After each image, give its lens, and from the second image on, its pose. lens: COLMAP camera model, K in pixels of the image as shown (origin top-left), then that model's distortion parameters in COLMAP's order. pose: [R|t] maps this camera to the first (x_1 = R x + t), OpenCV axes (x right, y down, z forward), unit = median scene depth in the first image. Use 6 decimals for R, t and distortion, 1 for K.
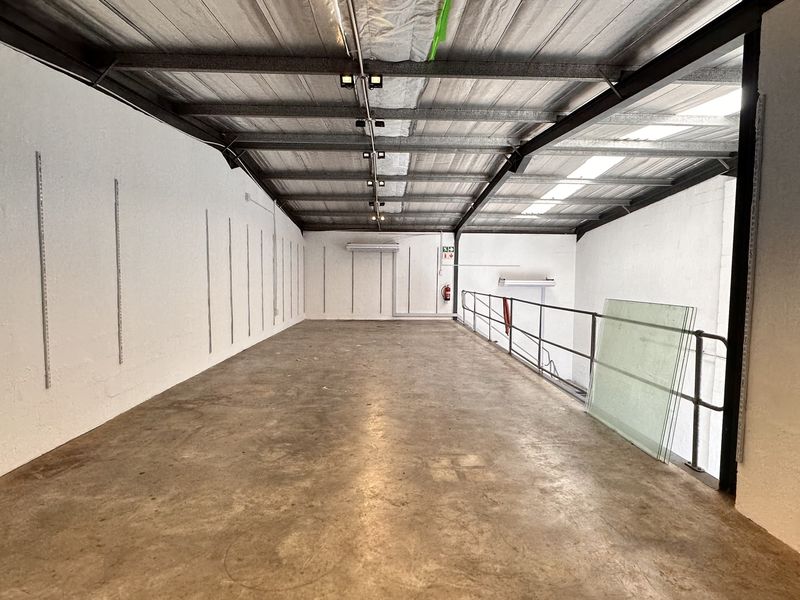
lens RADIAL K [[424.3, 0, 397.8], [0, 424.3, 305.1], [0, 0, 1]] dist [-0.005197, 0.000927]
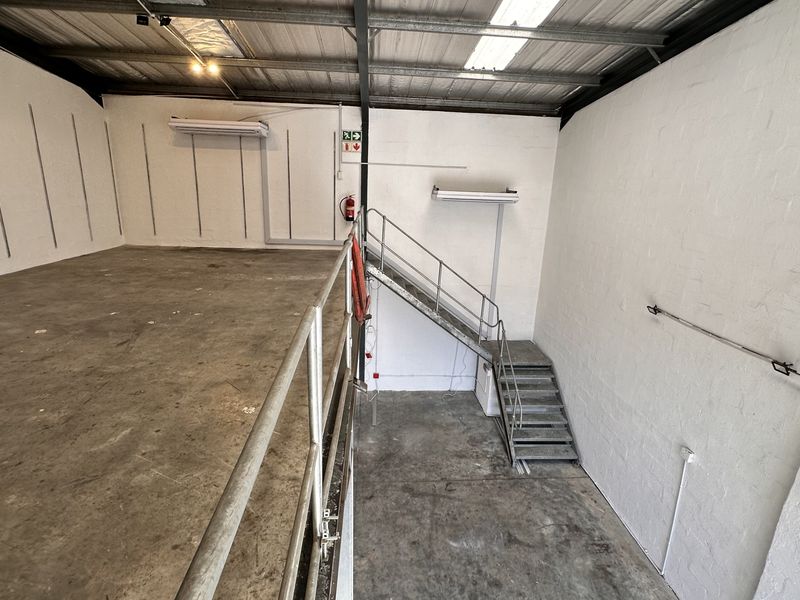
lens RADIAL K [[424.3, 0, 399.4], [0, 424.3, 299.9], [0, 0, 1]] dist [-0.005197, 0.000927]
pose [[0.999140, 0.022592, 0.034769, 0.171637], [-0.028903, 0.980703, 0.193354, -0.019734], [-0.029730, -0.194192, 0.980513, 0.353536]]
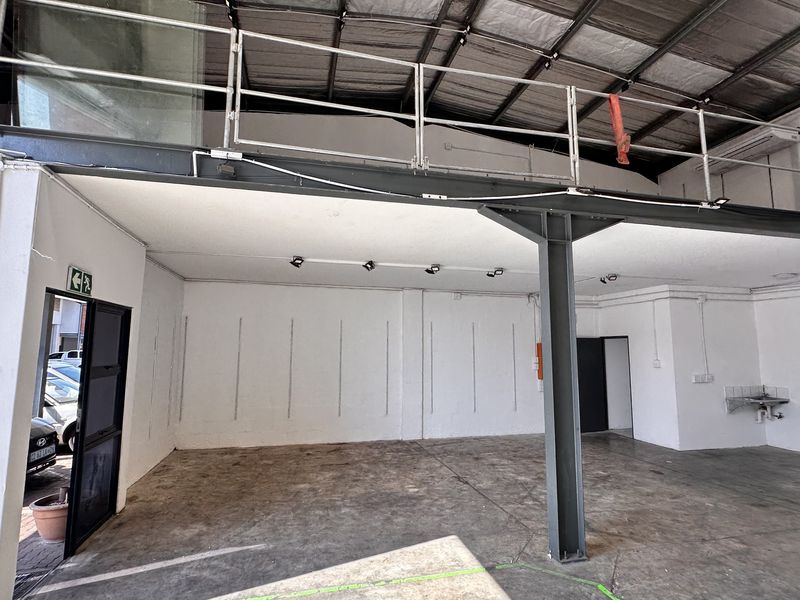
lens RADIAL K [[424.3, 0, 400.3], [0, 424.3, 302.4], [0, 0, 1]] dist [-0.005197, 0.000927]
pose [[0.207196, -0.113798, -0.971658, 0.400834], [-0.074538, 0.988488, -0.131664, 0.191129], [0.975456, 0.099705, 0.196329, 0.404473]]
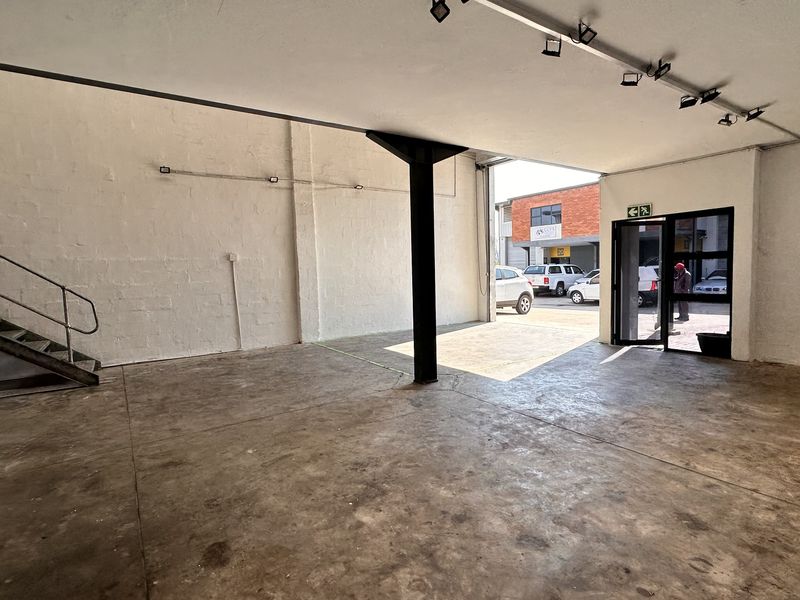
lens RADIAL K [[424.3, 0, 399.8], [0, 424.3, 300.1], [0, 0, 1]] dist [-0.005197, 0.000927]
pose [[-0.529956, -0.051968, 0.846431, -0.165971], [0.087570, 0.989431, 0.115576, 0.181751], [-0.843492, 0.135372, -0.519804, 0.786867]]
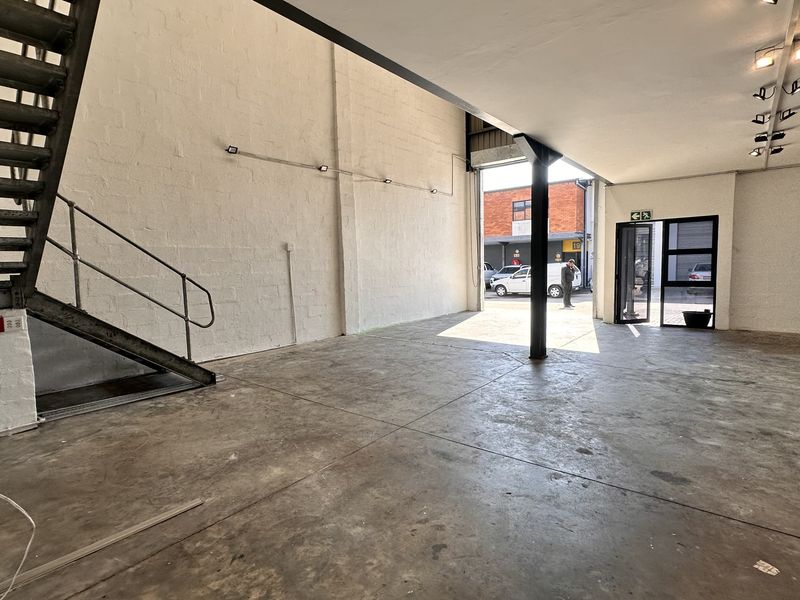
lens RADIAL K [[424.3, 0, 400.3], [0, 424.3, 301.0], [0, 0, 1]] dist [-0.005197, 0.000927]
pose [[-0.758128, -0.044290, 0.650600, -0.028083], [0.066833, 0.987160, 0.145081, 0.170052], [-0.648672, 0.153472, -0.745433, 0.993831]]
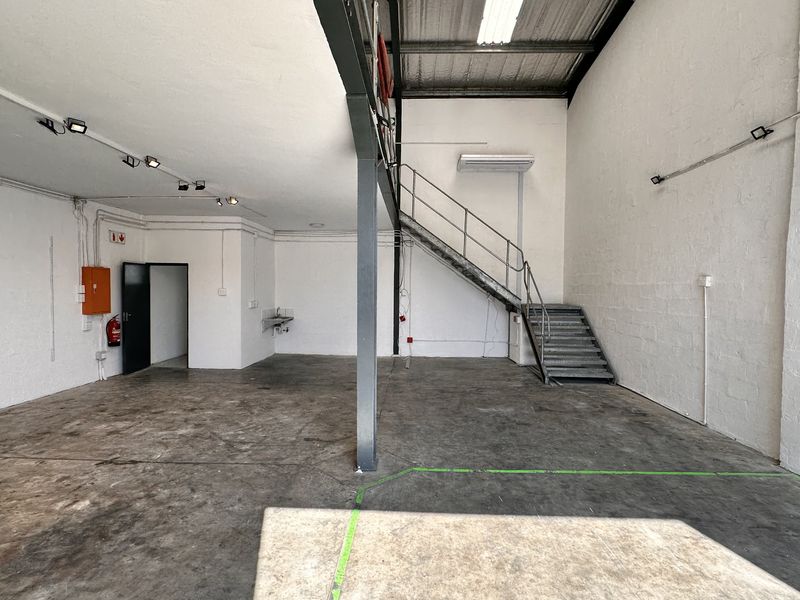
lens RADIAL K [[424.3, 0, 400.0], [0, 424.3, 299.9], [0, 0, 1]] dist [-0.005197, 0.000927]
pose [[0.997774, 0.007851, -0.066222, 0.190842], [-0.010857, 0.998921, -0.045160, 0.207358], [0.065796, 0.045778, 0.996782, 0.289121]]
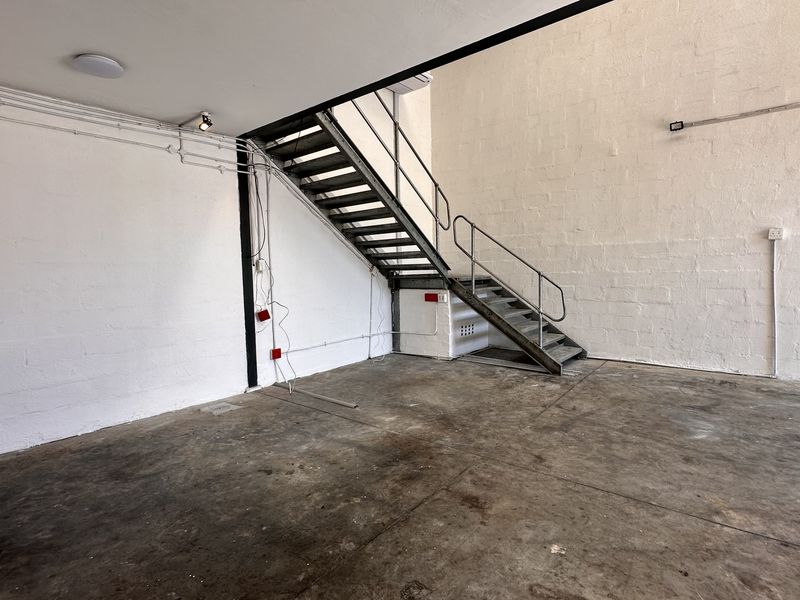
lens RADIAL K [[424.3, 0, 399.3], [0, 424.3, 300.7], [0, 0, 1]] dist [-0.005197, 0.000927]
pose [[0.655287, -0.076616, 0.751484, -0.058223], [0.080533, 0.996259, 0.031347, 0.191003], [-0.751074, 0.039978, 0.659006, 0.678957]]
